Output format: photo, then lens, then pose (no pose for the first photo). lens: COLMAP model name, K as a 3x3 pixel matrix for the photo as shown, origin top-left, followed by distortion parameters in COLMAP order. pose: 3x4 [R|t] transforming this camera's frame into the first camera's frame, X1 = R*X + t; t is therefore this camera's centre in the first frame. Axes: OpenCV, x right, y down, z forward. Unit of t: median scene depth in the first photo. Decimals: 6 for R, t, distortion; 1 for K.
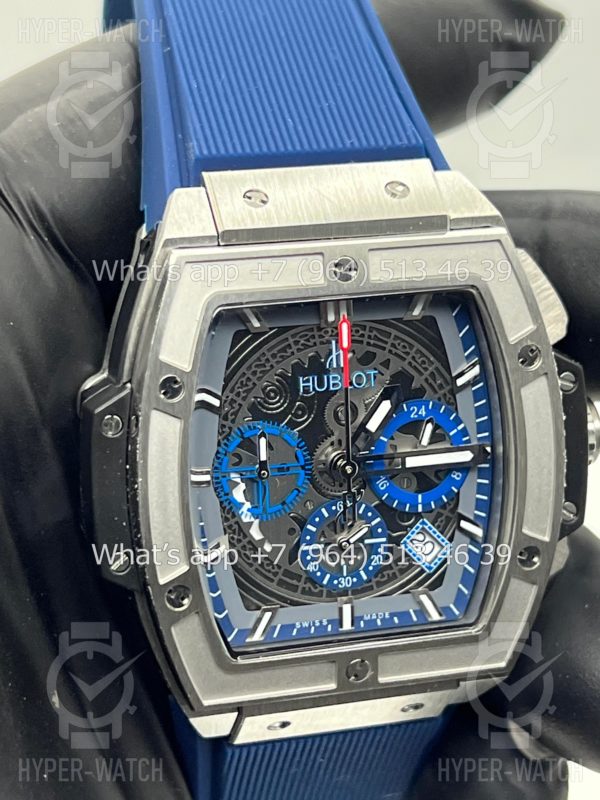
lens RADIAL K [[1904.4, 0, 305.6], [0, 1904.4, 400.4], [0, 0, 1]] dist [0.290495, 0.000000]
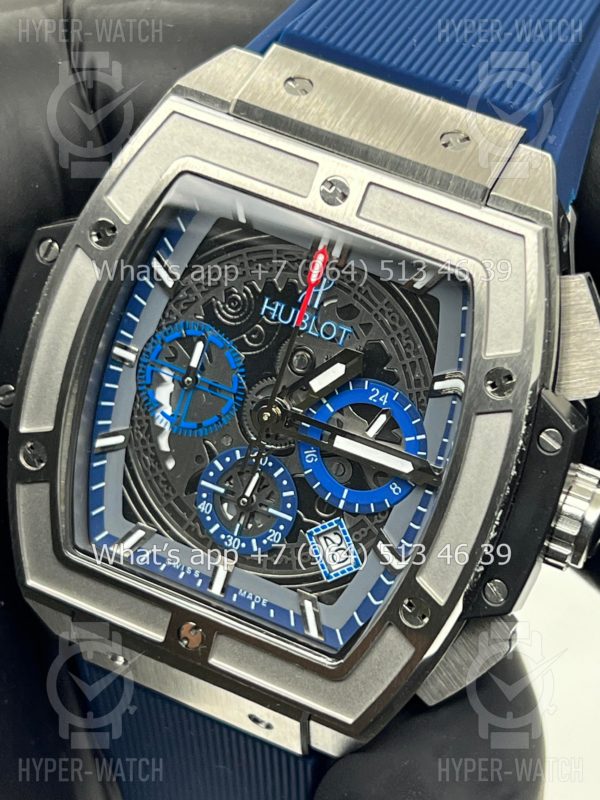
lens RADIAL K [[1904.4, 0, 298.5], [0, 1904.4, 405.7], [0, 0, 1]] dist [0.290495, 0.000000]
pose [[0.785060, 0.403892, -0.469630, 0.432452], [-0.433038, 0.899982, 0.050114, -0.017454], [0.442899, 0.164025, 0.881440, 0.241815]]
